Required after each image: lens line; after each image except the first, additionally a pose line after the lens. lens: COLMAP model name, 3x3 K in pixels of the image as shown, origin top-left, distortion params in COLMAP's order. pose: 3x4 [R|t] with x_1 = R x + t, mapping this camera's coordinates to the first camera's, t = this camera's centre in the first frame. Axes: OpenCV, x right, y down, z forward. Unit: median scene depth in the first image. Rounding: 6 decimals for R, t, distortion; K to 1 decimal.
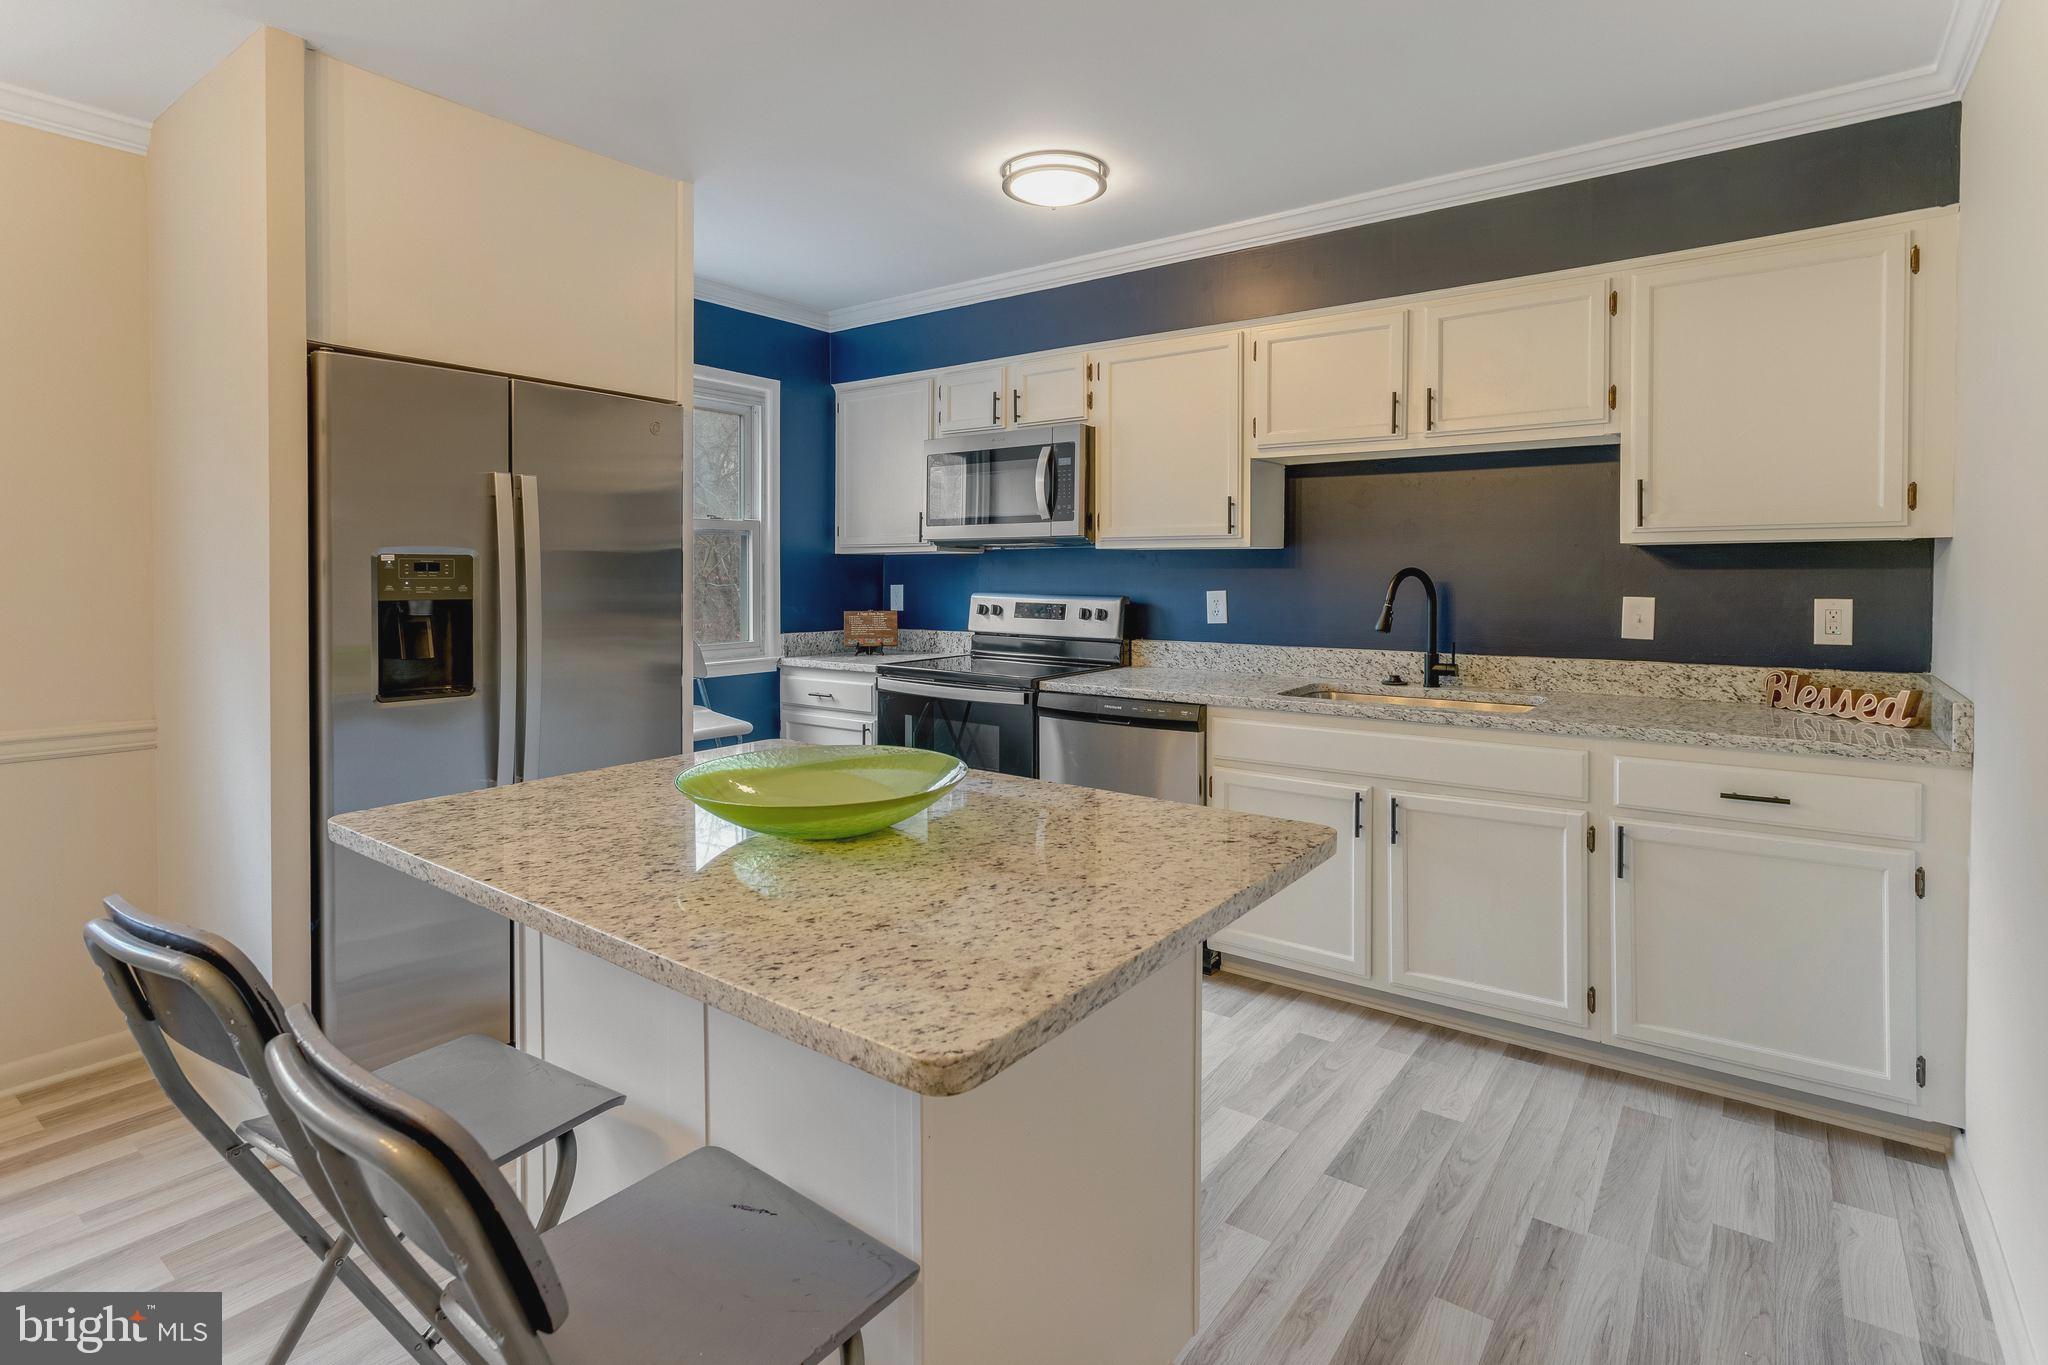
lens RADIAL K [[1022.1, 0, 1027.3], [0, 1022.1, 581.2], [0, 0, 1]] dist [-0.000526, 0.000228]
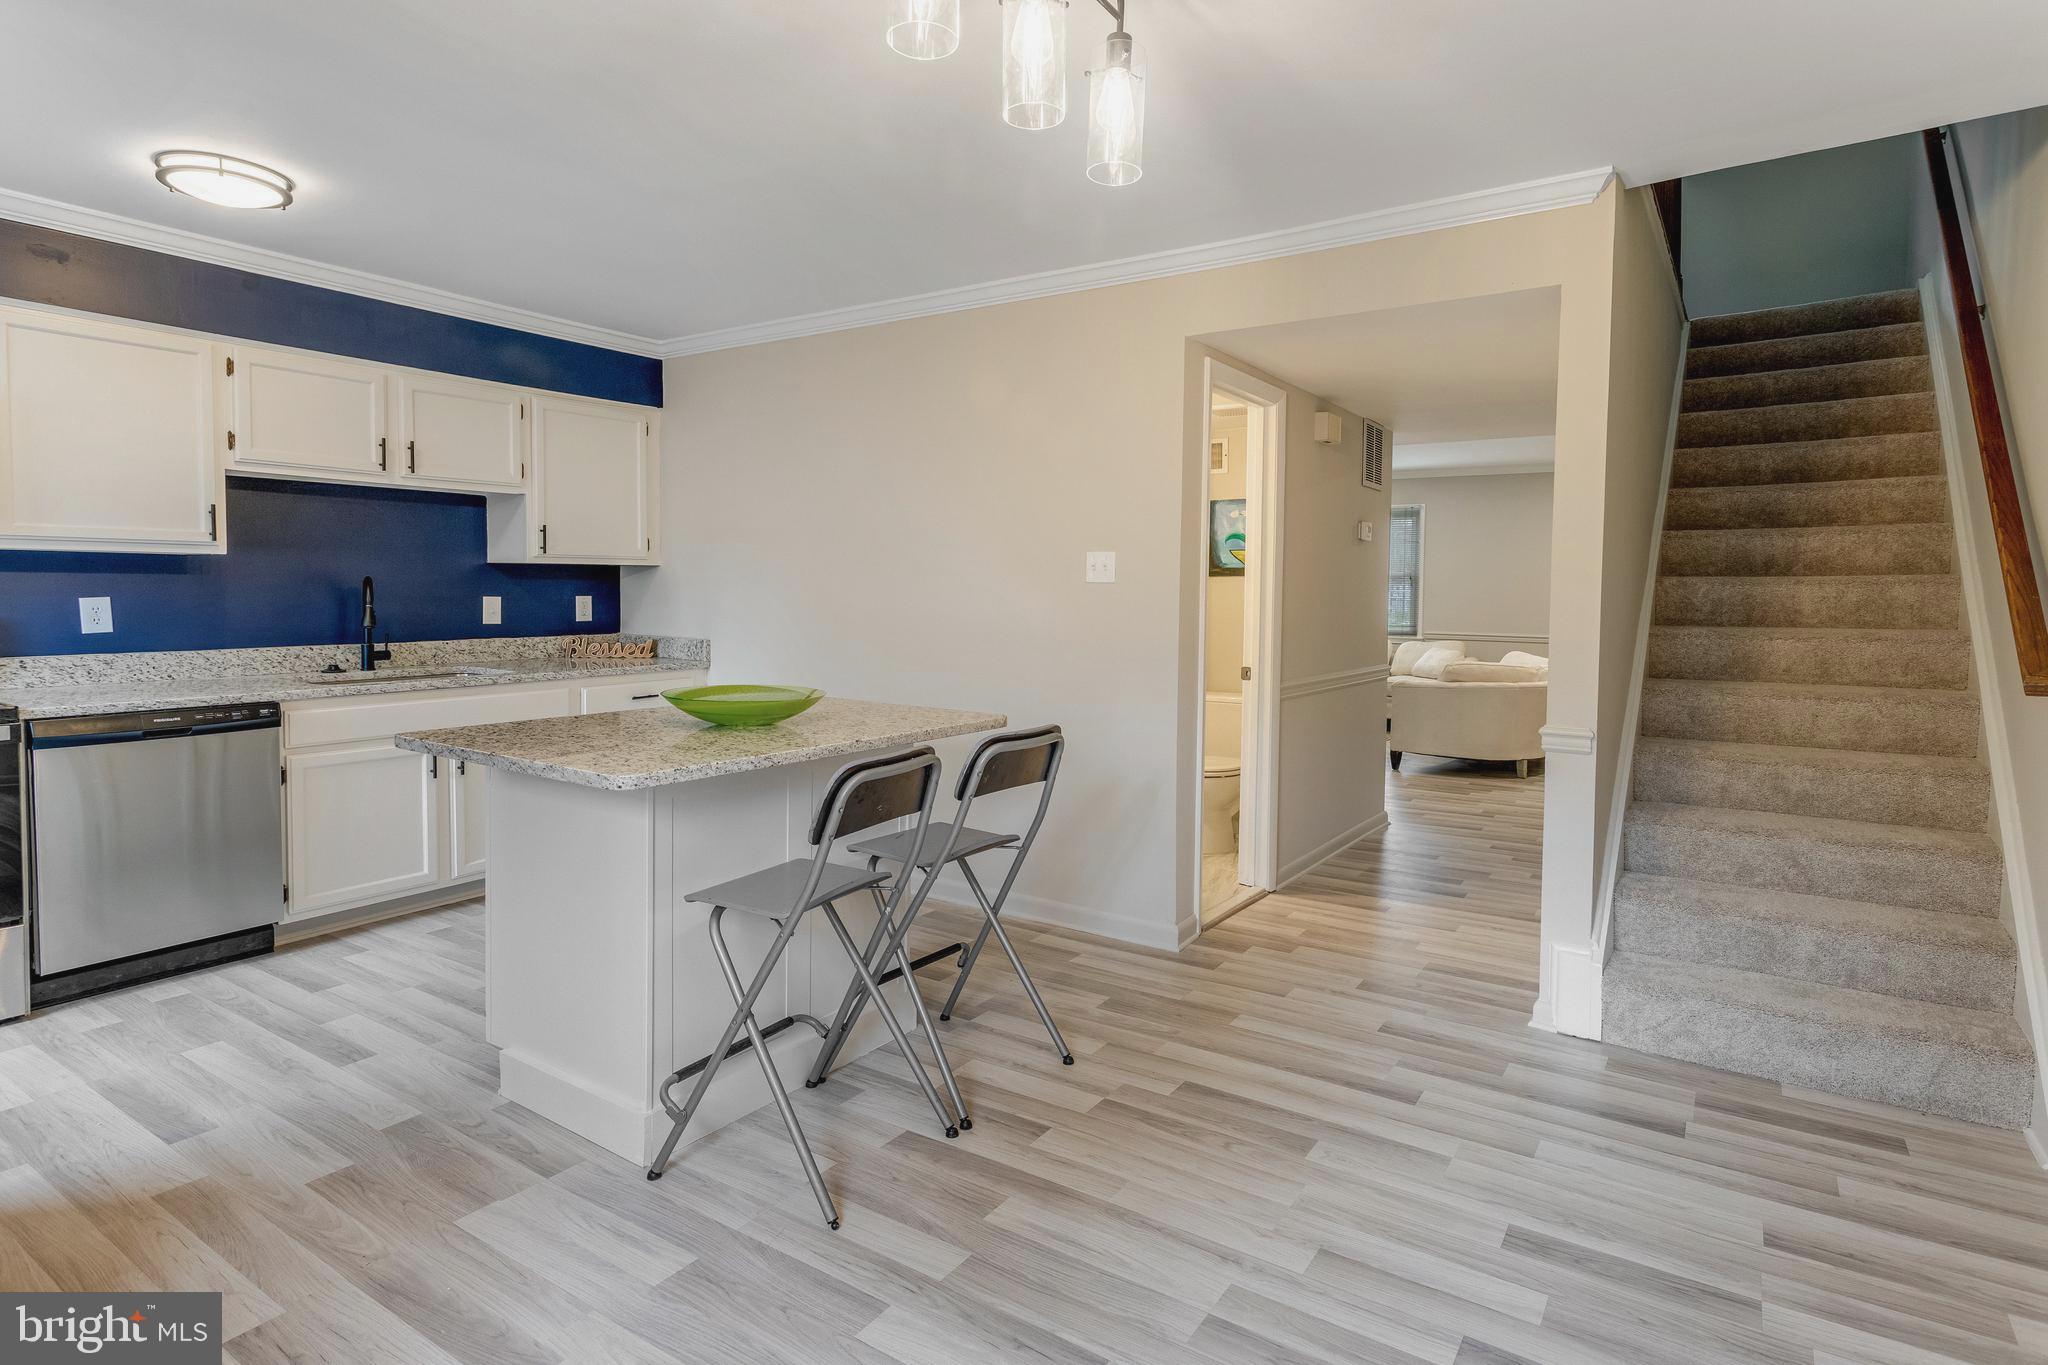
lens RADIAL K [[1022.1, 0, 1027.3], [0, 1022.1, 581.2], [0, 0, 1]] dist [-0.000526, 0.000228]
pose [[-0.049036, -0.000392, 0.998797, -0.953153], [-0.005516, 0.999985, 0.000121, -0.011784], [-0.998782, -0.005504, -0.049037, 0.265408]]
